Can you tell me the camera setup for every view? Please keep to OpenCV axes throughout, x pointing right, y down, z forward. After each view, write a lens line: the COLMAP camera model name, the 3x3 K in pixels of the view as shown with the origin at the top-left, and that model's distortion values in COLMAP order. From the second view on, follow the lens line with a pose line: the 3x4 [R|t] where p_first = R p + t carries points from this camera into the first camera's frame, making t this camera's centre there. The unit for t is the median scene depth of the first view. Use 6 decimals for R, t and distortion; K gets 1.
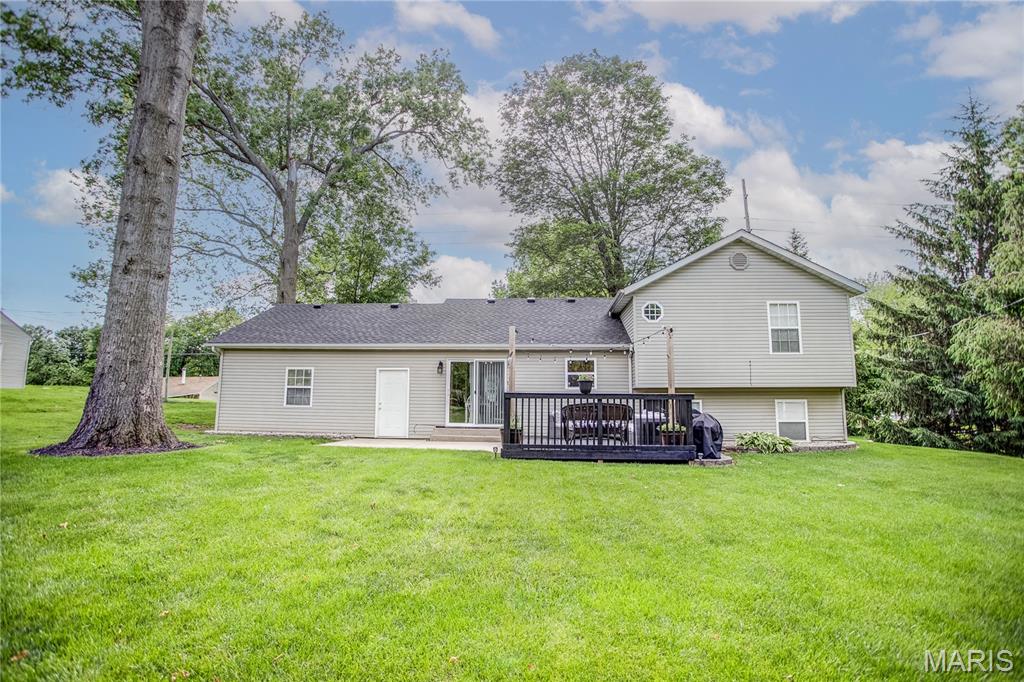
lens RADIAL K [[508.5, 0, 499.7], [0, 508.5, 346.6], [0, 0, 1]] dist [-0.055707, 0.000913]
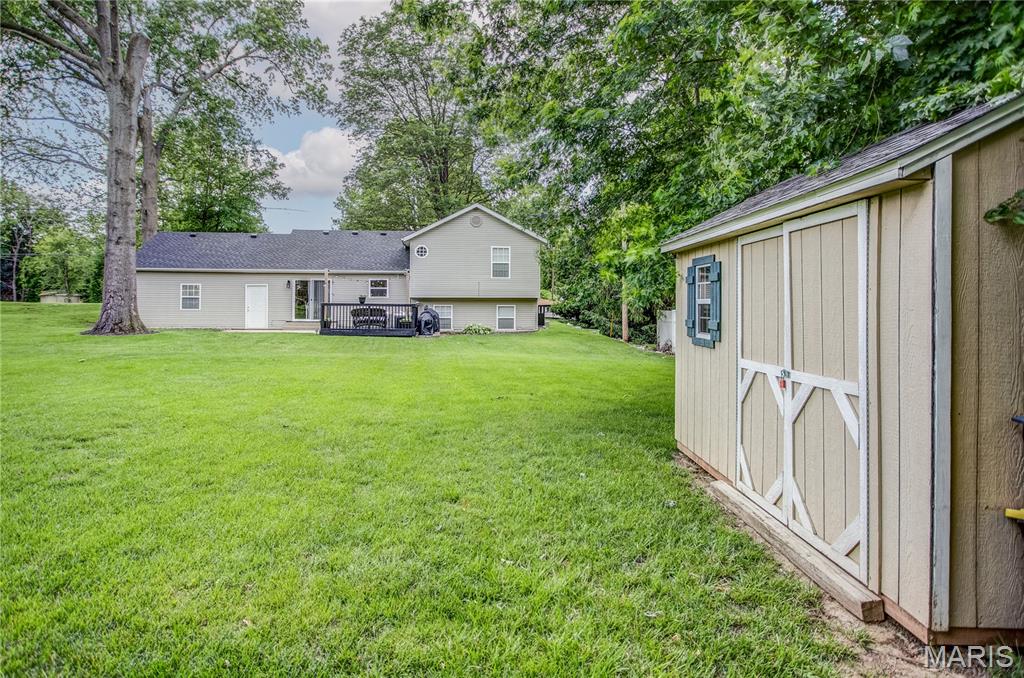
lens RADIAL K [[645.9, 0, 493.5], [0, 645.9, 302.1], [0, 0, 1]] dist [-0.003807, 0.000254]
pose [[0.982125, -0.002364, 0.188213, 0.134918], [-0.019912, 0.993005, 0.116380, -0.154755], [-0.187172, -0.118047, 0.975208, -1.114637]]
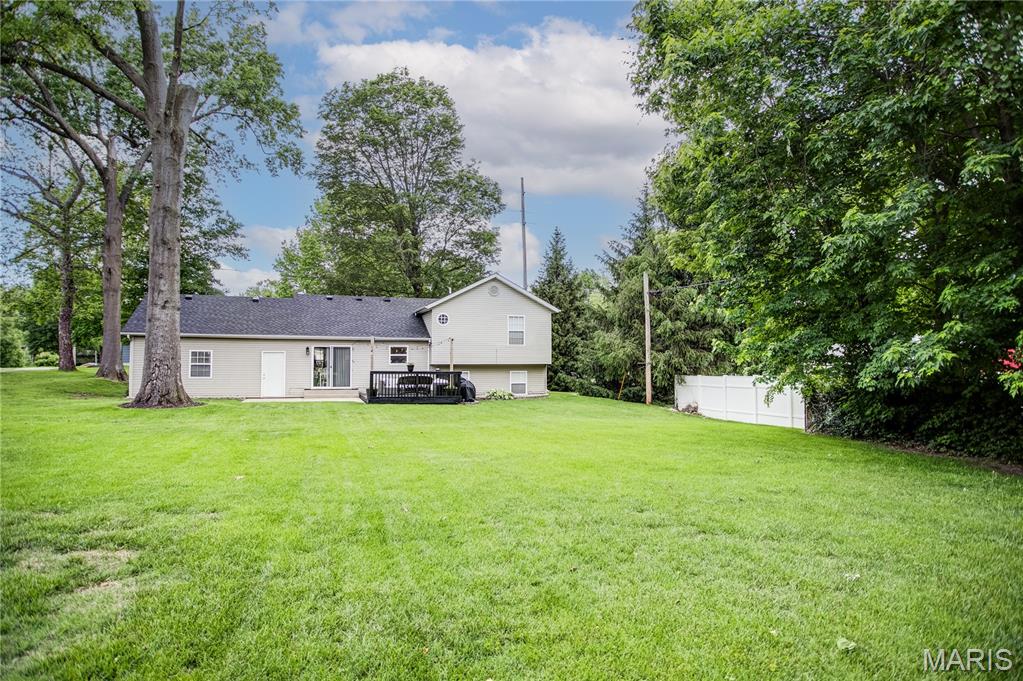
lens RADIAL K [[623.4, 0, 511.5], [0, 623.4, 340.5], [0, 0, 1]] dist [-0.005033, -0.001229]
pose [[0.916875, 0.010518, 0.399036, -0.314015], [-0.042837, 0.996473, 0.072162, -0.156691], [-0.396869, -0.083257, 0.914091, -0.984820]]
